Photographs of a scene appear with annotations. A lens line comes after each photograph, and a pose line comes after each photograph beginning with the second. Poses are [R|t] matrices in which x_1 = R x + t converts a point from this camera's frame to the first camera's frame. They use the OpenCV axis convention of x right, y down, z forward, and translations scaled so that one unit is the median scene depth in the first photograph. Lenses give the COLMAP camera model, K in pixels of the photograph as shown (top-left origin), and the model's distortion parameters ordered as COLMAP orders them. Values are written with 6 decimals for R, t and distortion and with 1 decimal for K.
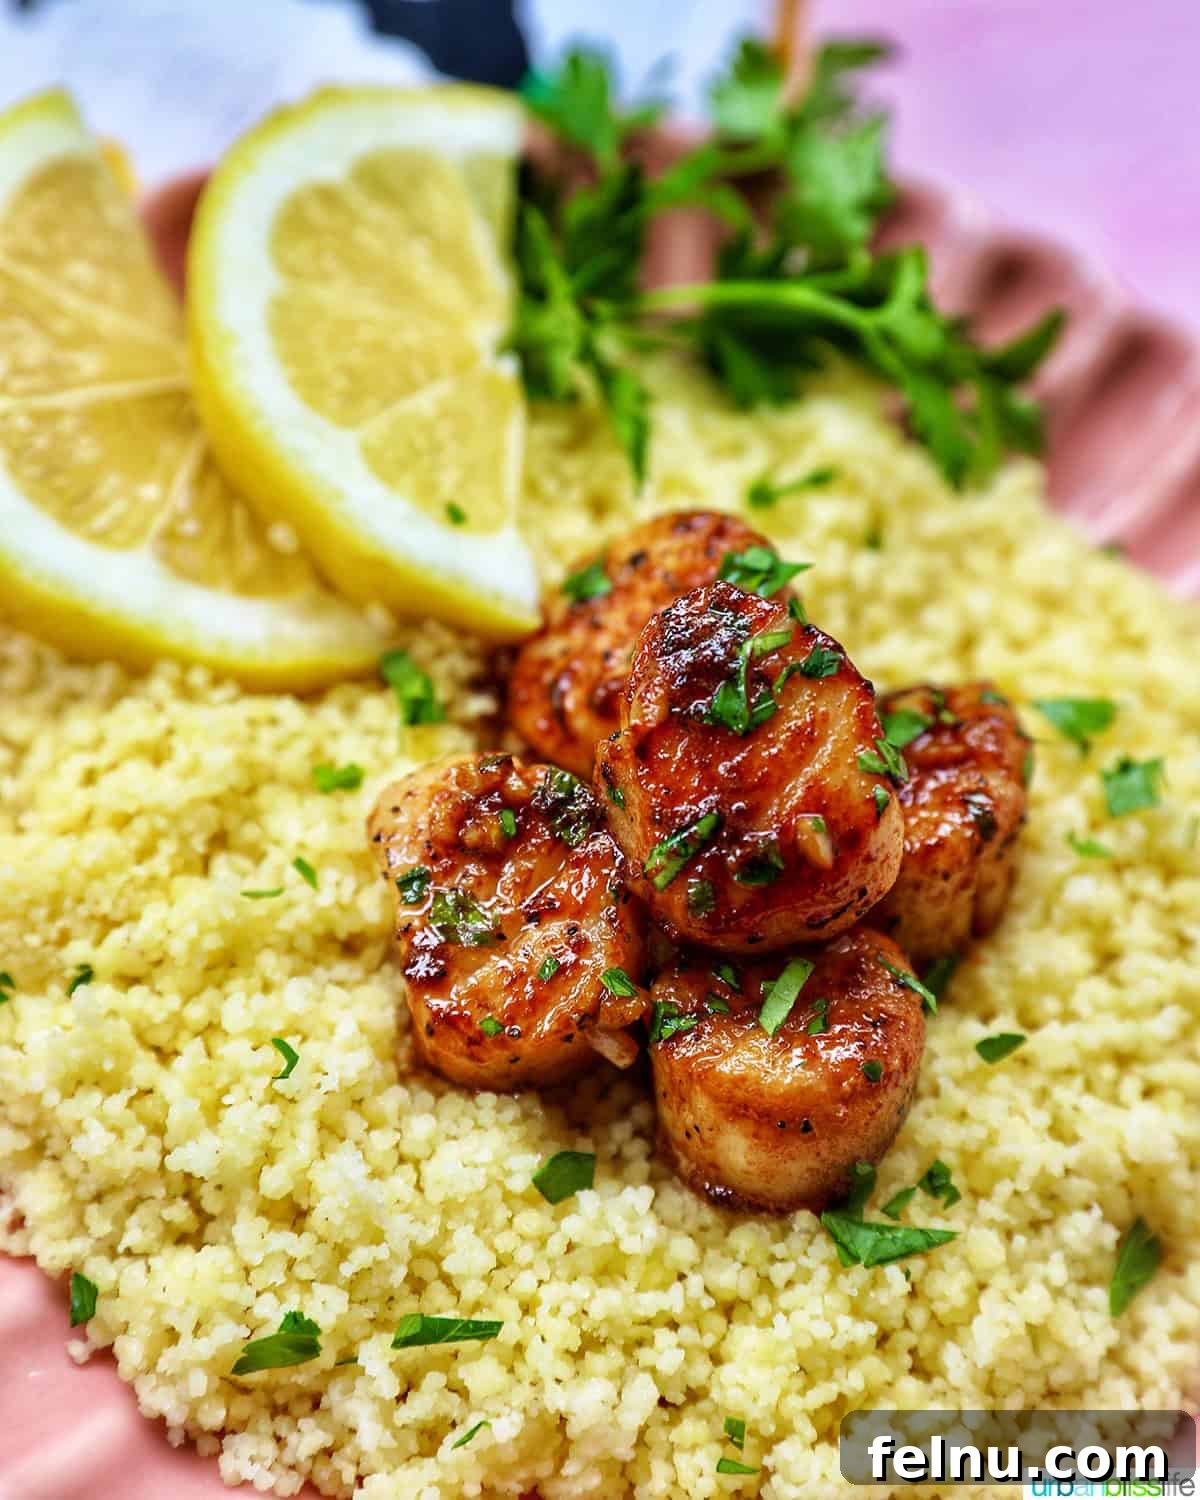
lens RADIAL K [[2659.1, 0, 600.0], [0, 2659.1, 750.0], [0, 0, 1]] dist [0.004913, 0.075699]
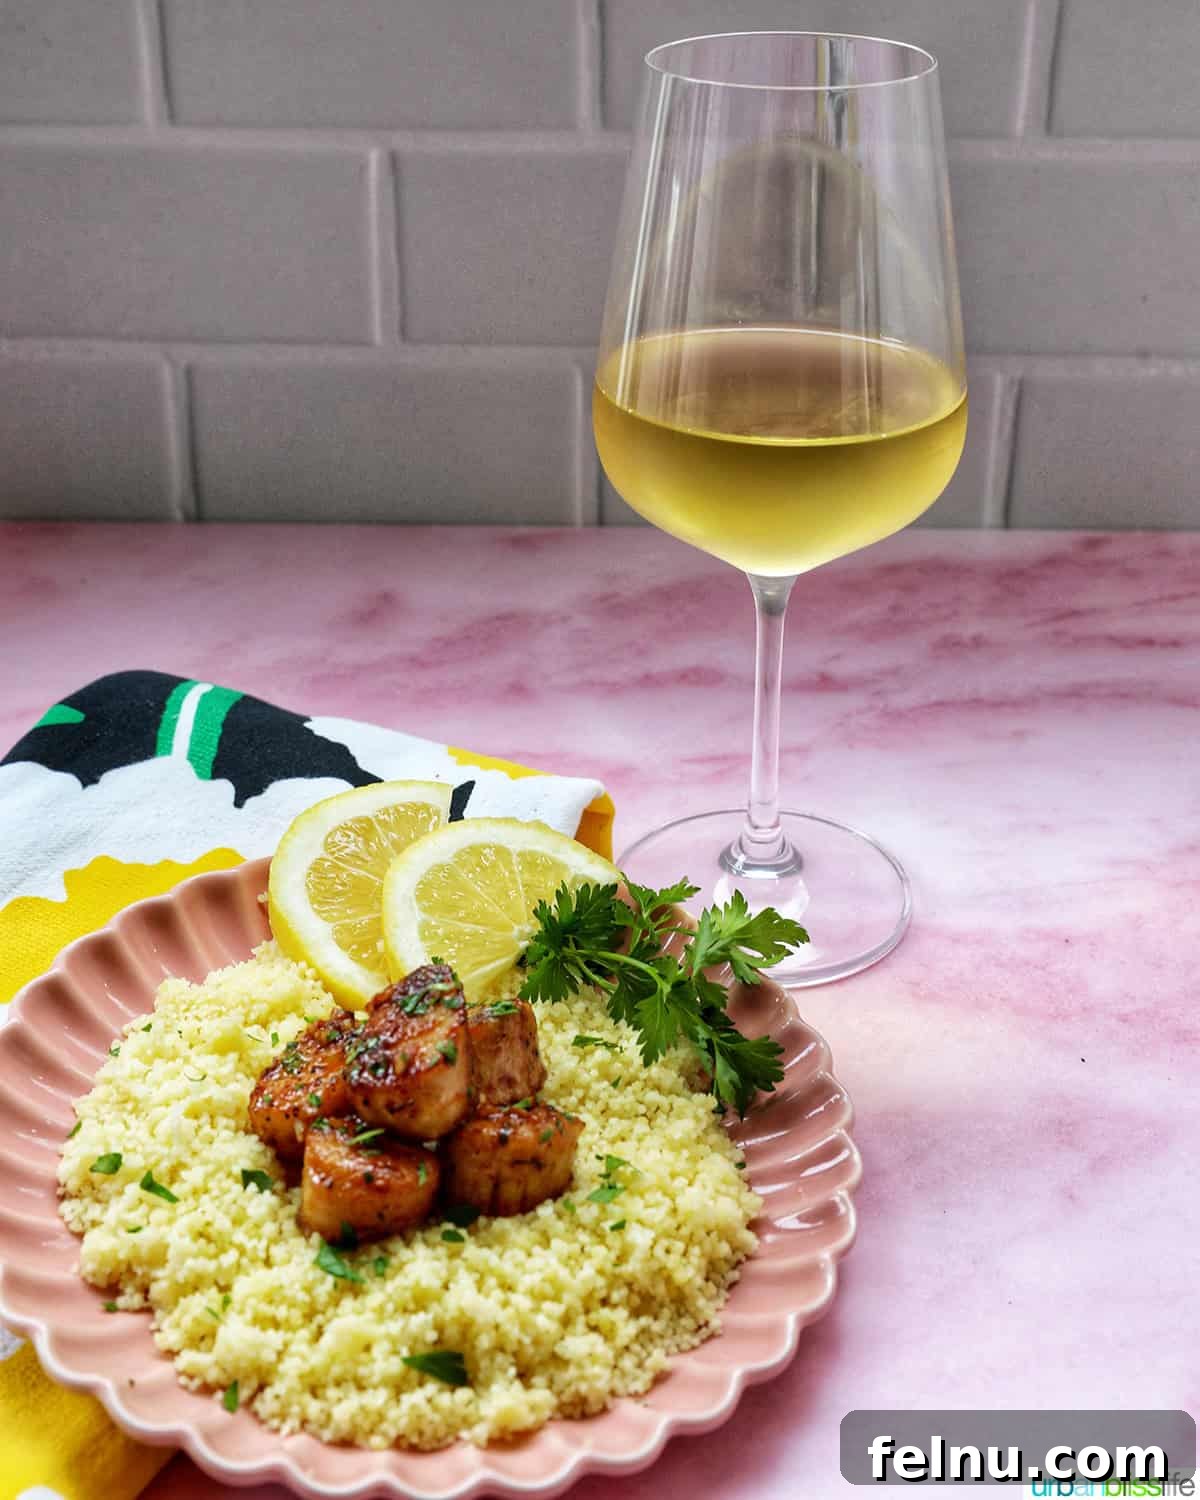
lens RADIAL K [[1877.4, 0, 600.0], [0, 1877.4, 750.0], [0, 0, 1]] dist [0.018878, -0.024277]
pose [[0.773497, 0.294436, -0.561257, 0.974449], [-0.542813, 0.764903, -0.346811, 0.274982], [0.327194, 0.572915, 0.751474, -0.267740]]
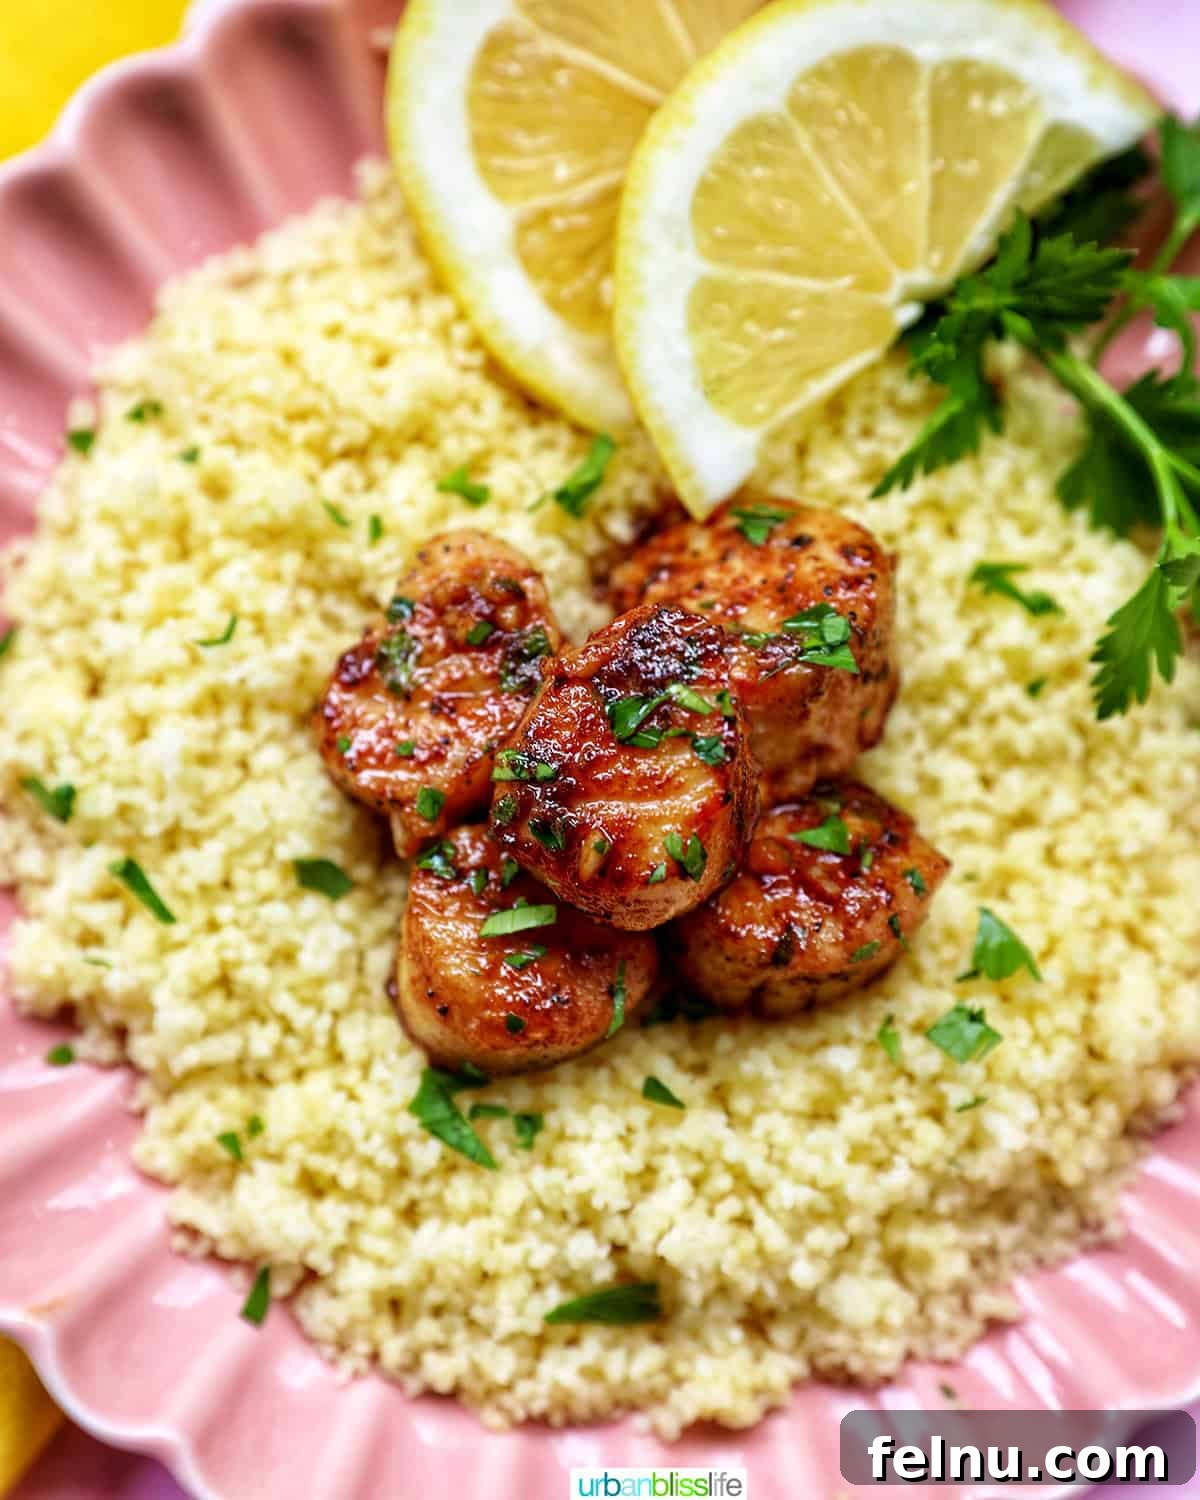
lens RADIAL K [[2659.1, 0, 600.0], [0, 2659.1, 750.0], [0, 0, 1]] dist [0.004913, 0.075699]
pose [[0.636374, 0.739220, -0.220414, 0.282869], [-0.651885, 0.668134, 0.358669, -0.377460], [0.412401, -0.084563, 0.907069, 0.001466]]
